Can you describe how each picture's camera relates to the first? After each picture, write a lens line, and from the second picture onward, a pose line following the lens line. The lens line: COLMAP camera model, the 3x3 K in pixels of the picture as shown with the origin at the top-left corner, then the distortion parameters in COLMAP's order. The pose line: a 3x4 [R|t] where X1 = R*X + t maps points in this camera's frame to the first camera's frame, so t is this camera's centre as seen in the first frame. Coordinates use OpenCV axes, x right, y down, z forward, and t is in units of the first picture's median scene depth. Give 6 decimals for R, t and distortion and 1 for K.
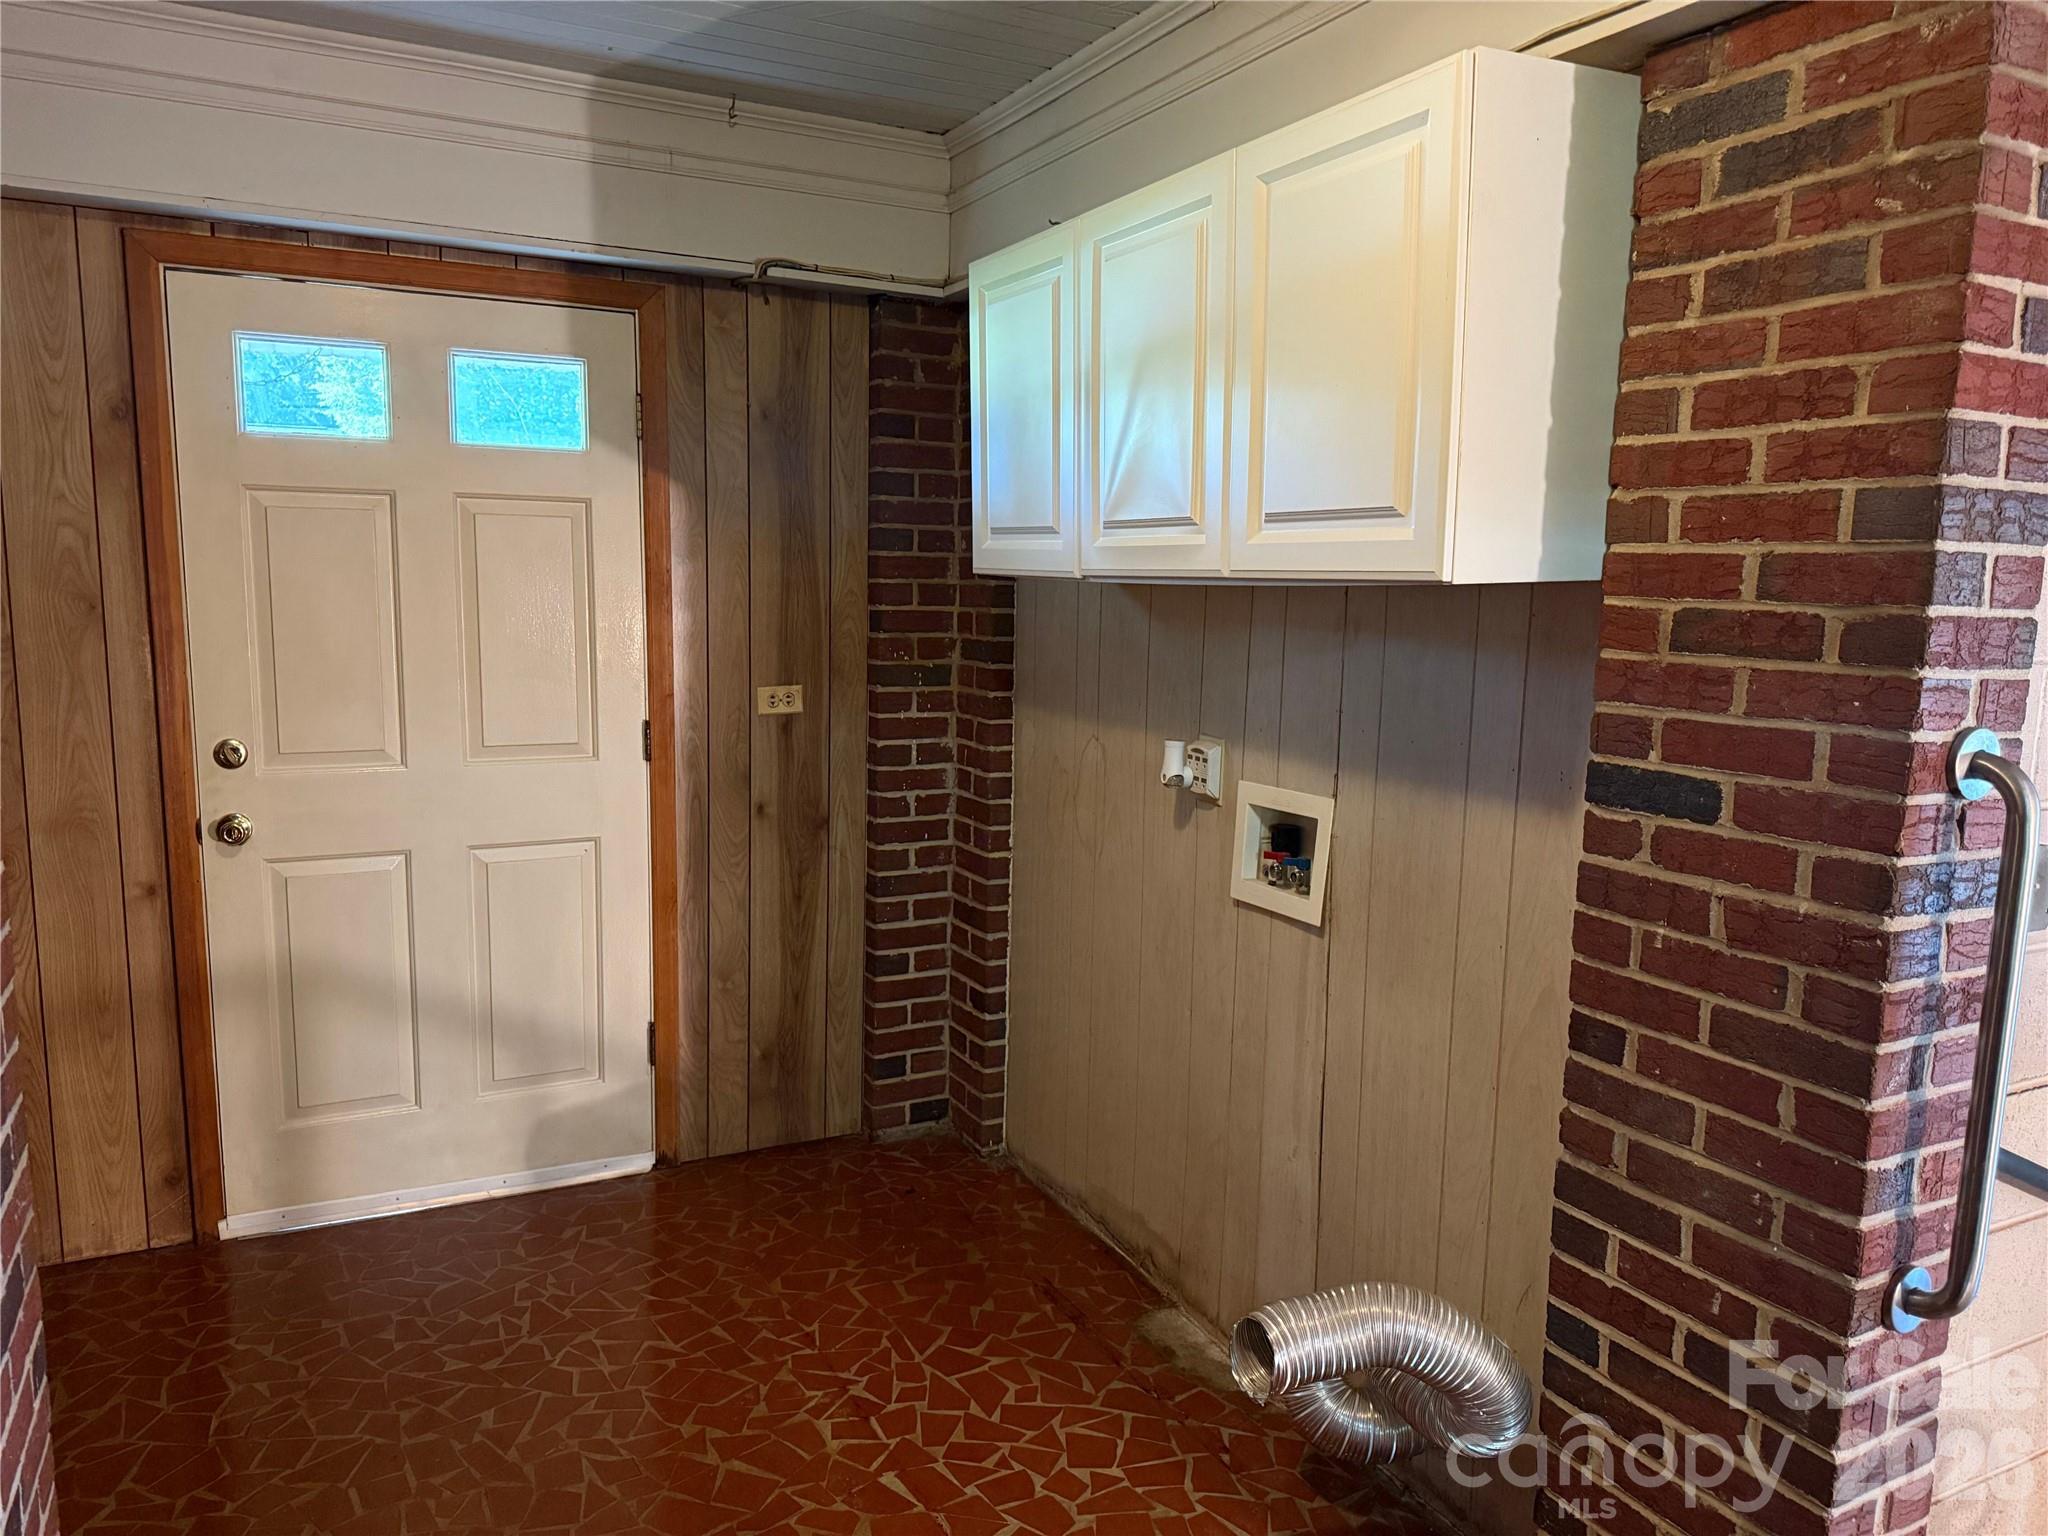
lens RADIAL K [[1431.0, 0, 1024.0], [0, 1431.0, 768.0], [0, 0, 1]] dist [0.104323, -0.170999]
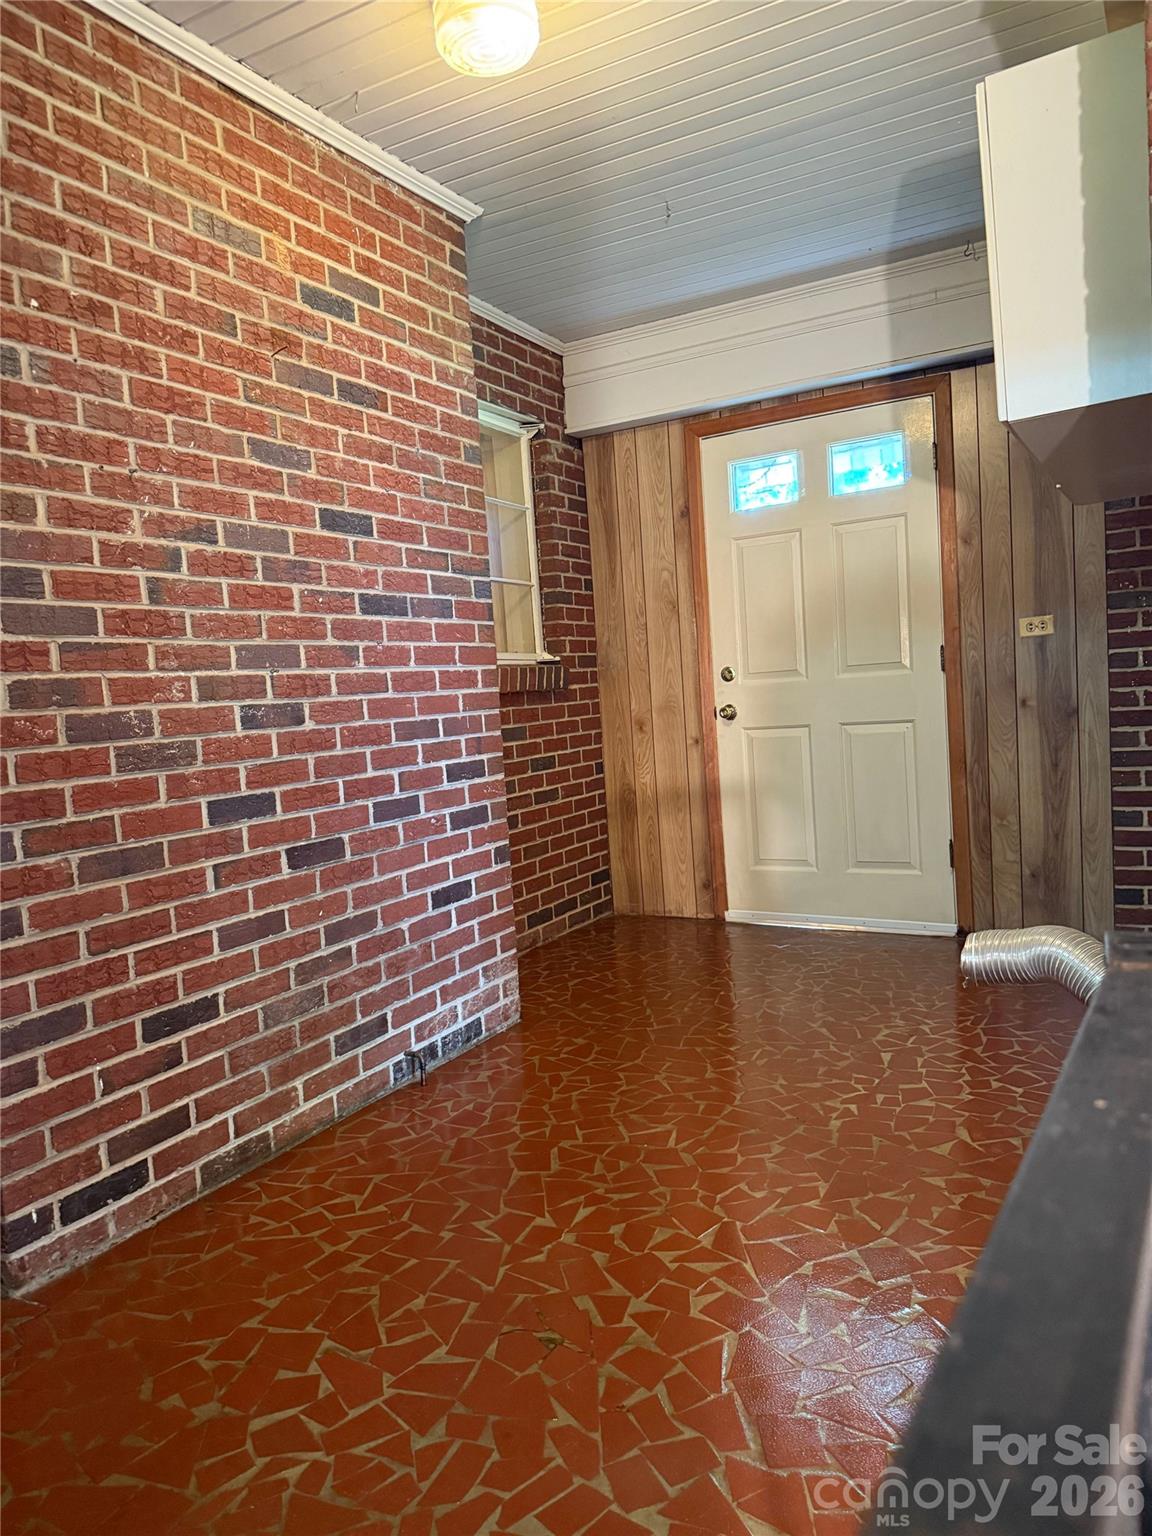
lens RADIAL K [[1073.3, 0, 566.6], [0, 1073.3, 770.3], [0, 0, 1]] dist [0.104323, -0.170999]
pose [[0.543896, 0.004673, -0.839140, 0.548087], [-0.035856, 0.999201, -0.017676, 0.148638], [0.838386, 0.039703, 0.543629, 0.007757]]
